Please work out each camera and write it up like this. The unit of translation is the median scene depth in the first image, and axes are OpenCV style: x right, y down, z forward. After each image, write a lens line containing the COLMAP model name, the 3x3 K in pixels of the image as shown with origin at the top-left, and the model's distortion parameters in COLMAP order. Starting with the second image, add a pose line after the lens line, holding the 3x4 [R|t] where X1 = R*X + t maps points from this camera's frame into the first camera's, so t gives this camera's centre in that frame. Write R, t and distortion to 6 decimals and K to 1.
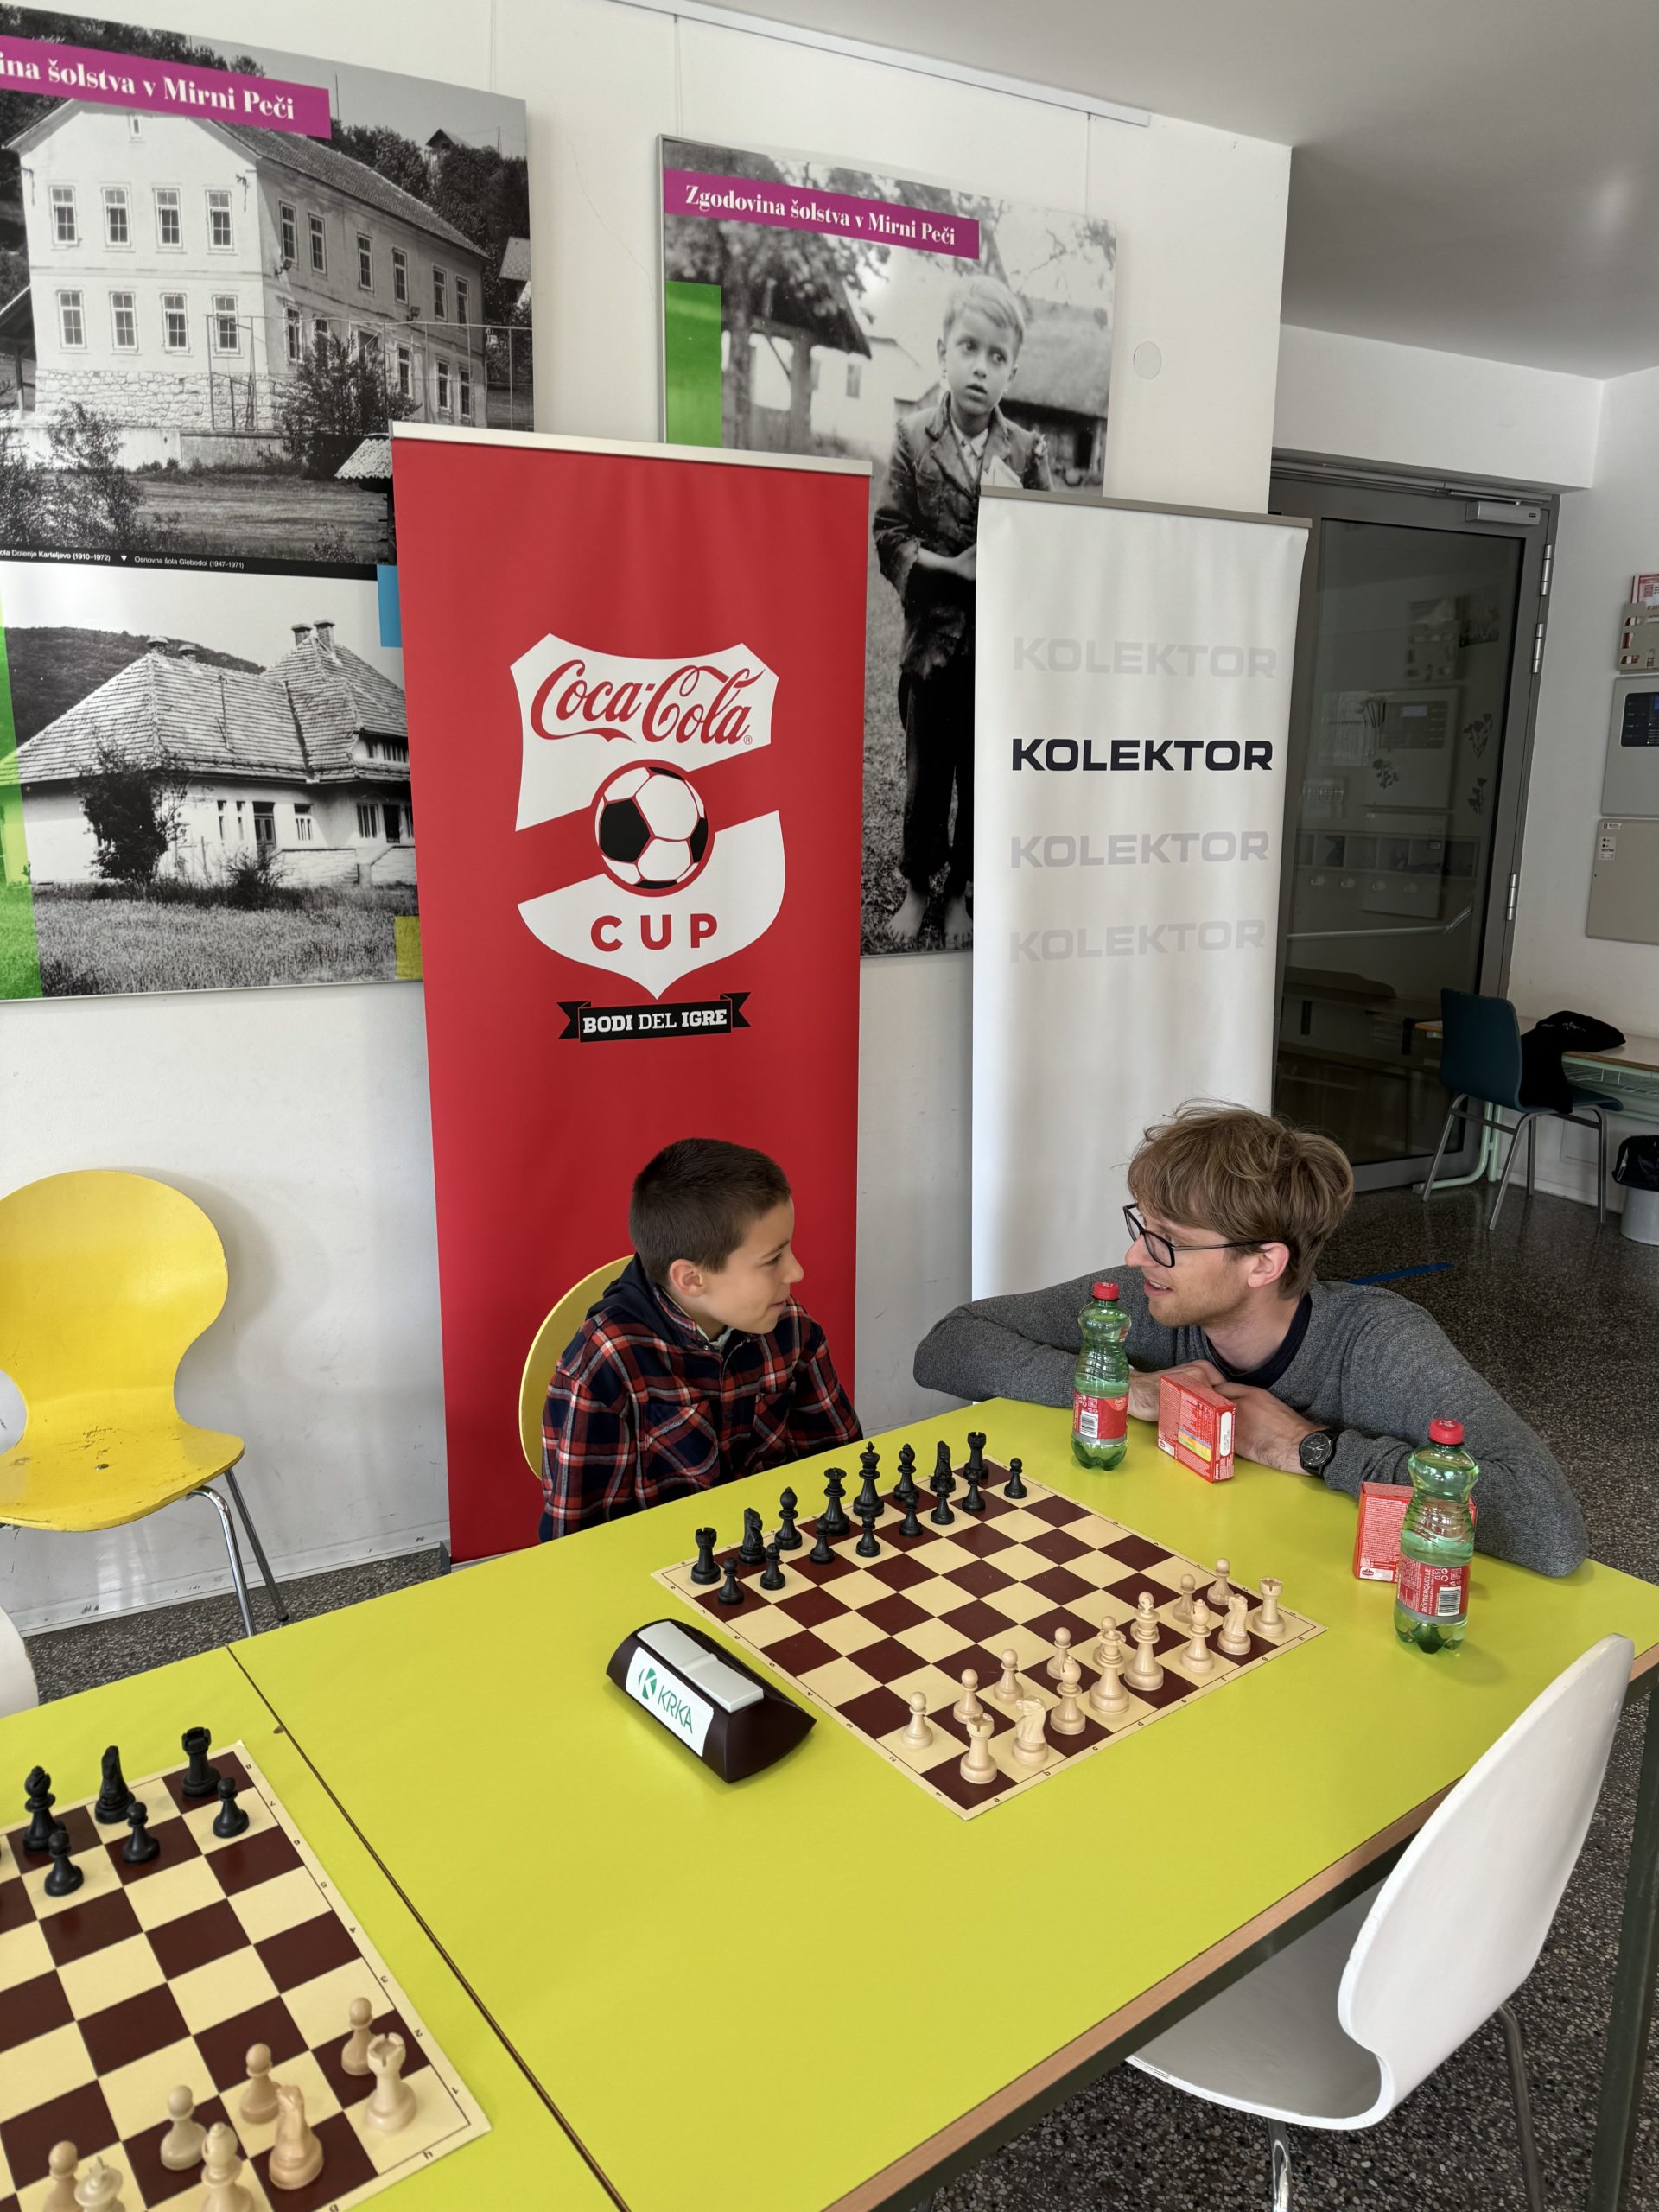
lens RADIAL K [[1547.7, 0, 829.3], [0, 1547.7, 1119.2], [0, 0, 1]] dist [0.104021, -0.151309]
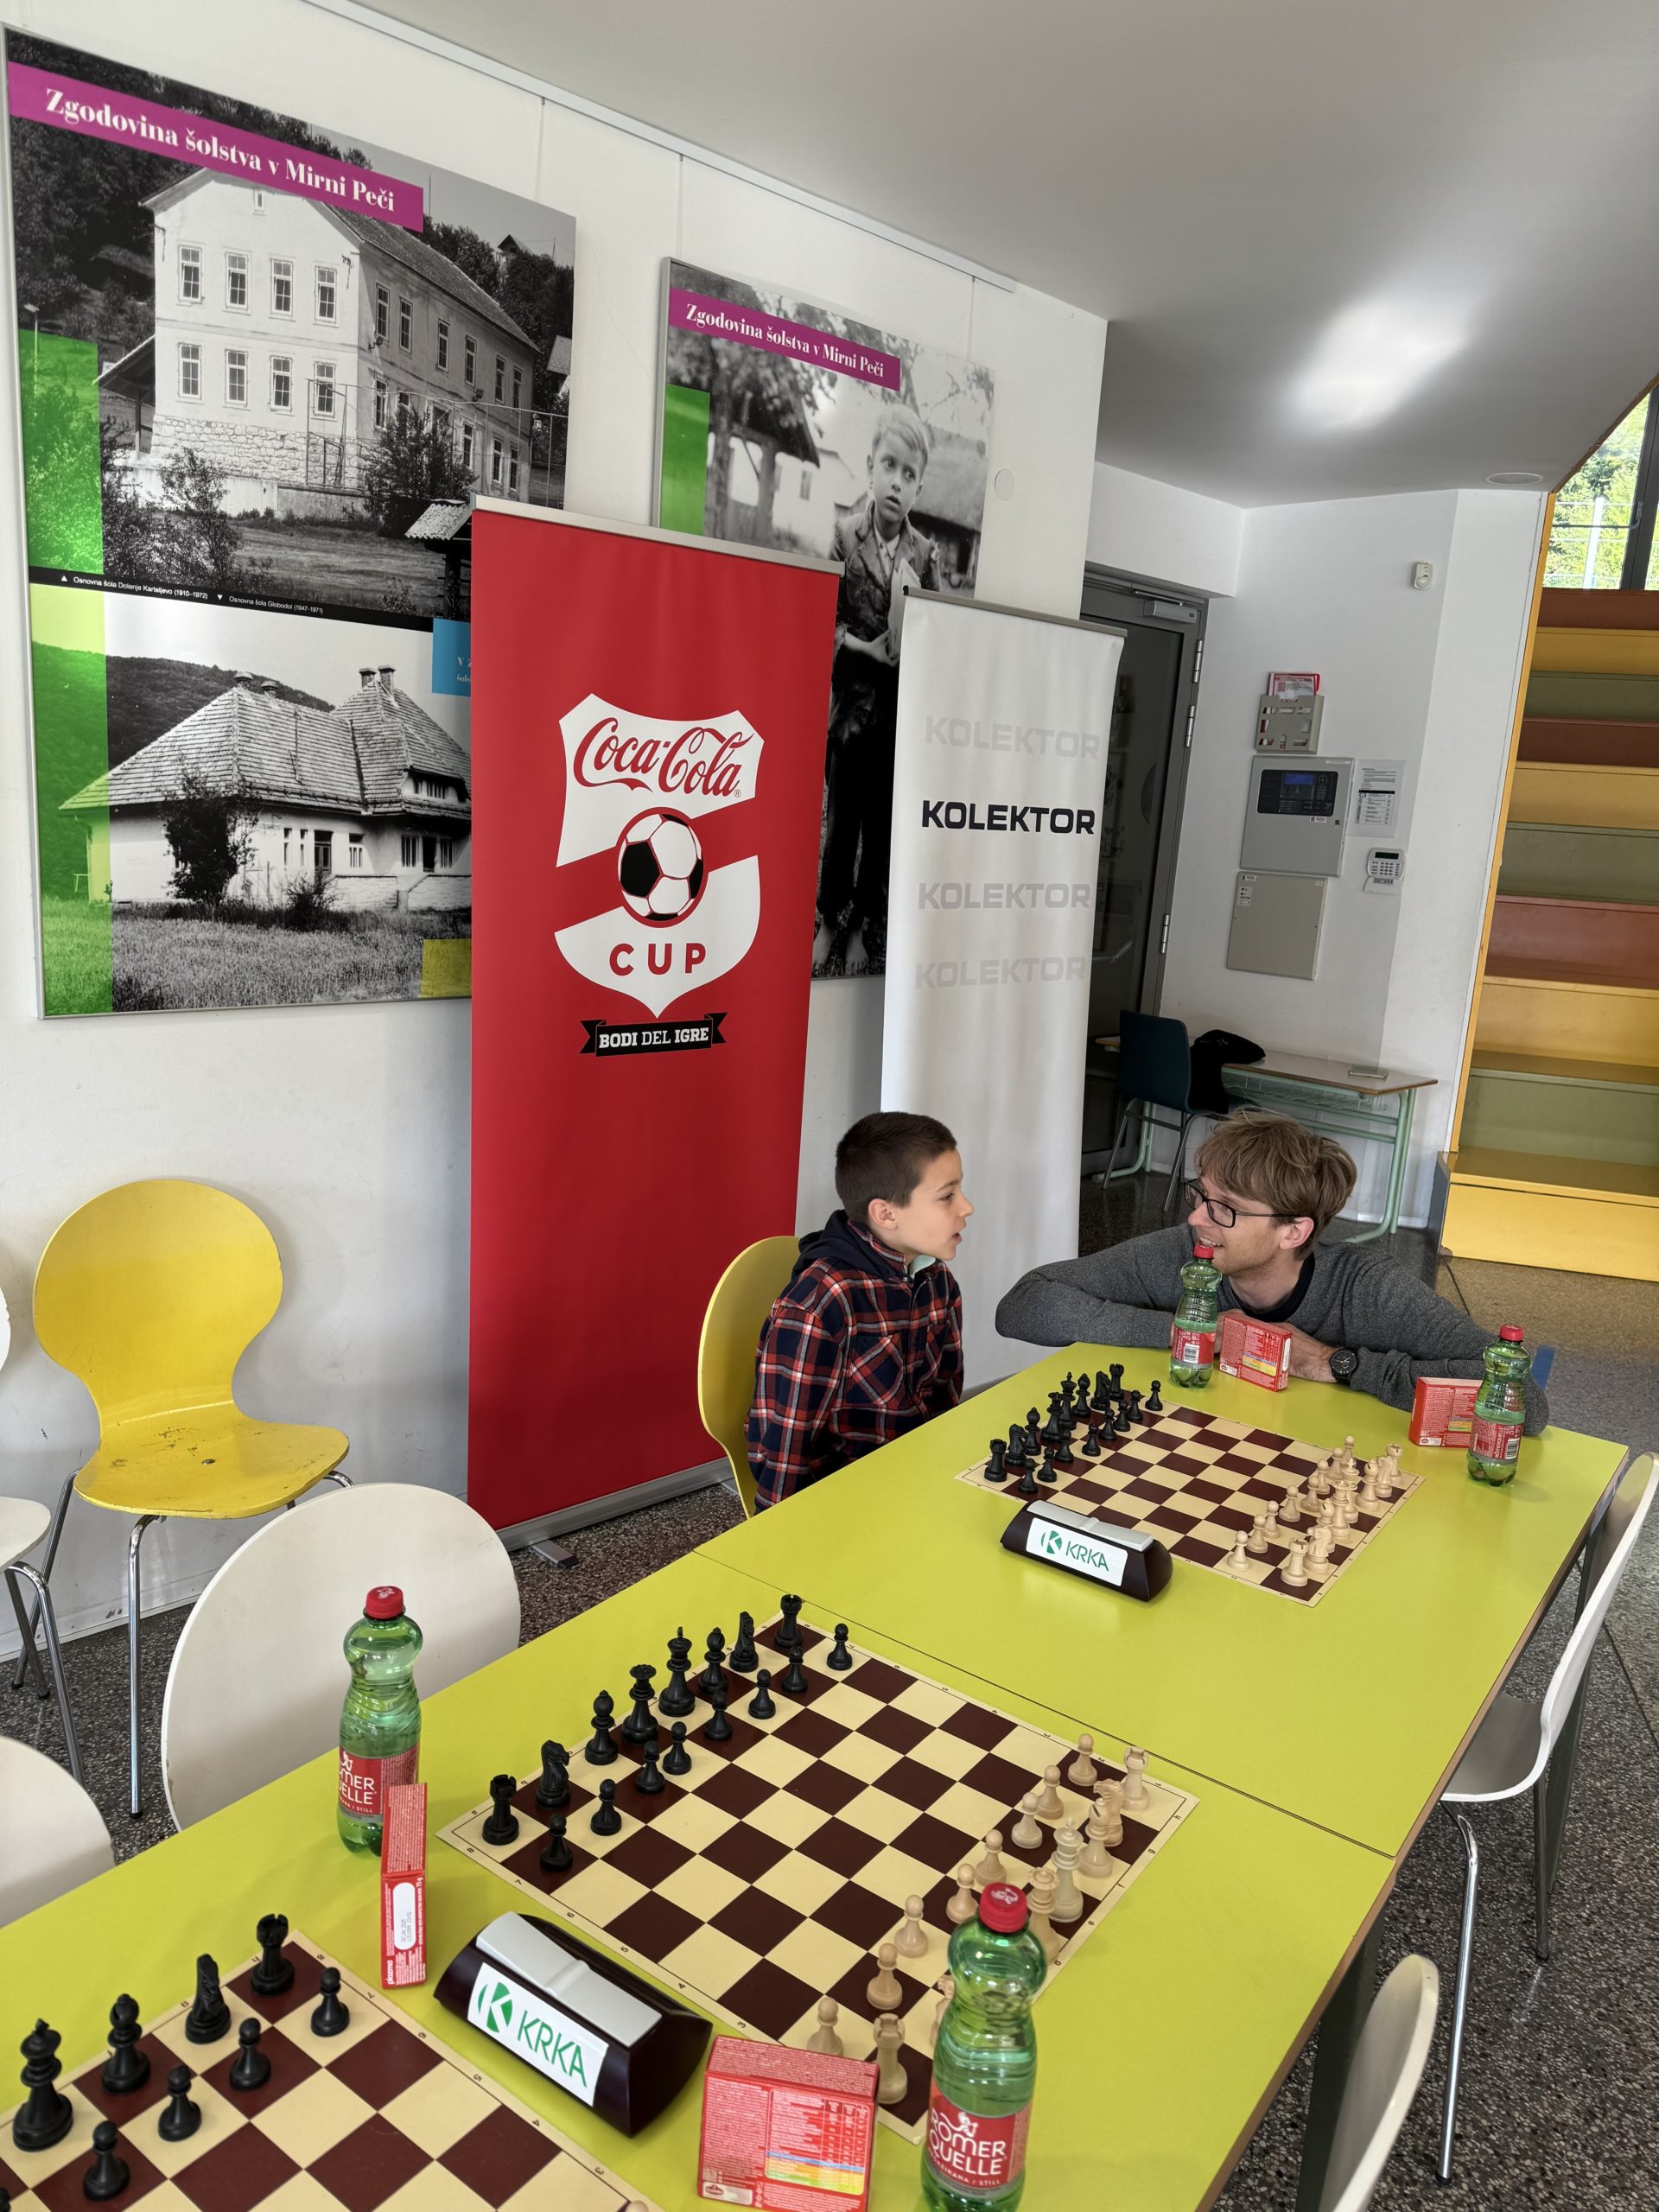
lens RADIAL K [[1566.7, 0, 807.1], [0, 1566.7, 1109.1], [0, 0, 1]] dist [0.158484, -0.298599]
pose [[0.954556, -0.005786, 0.297974, -0.361097], [0.008185, 0.999943, -0.006802, -0.003092], [-0.297918, 0.008932, 0.954550, -0.124041]]
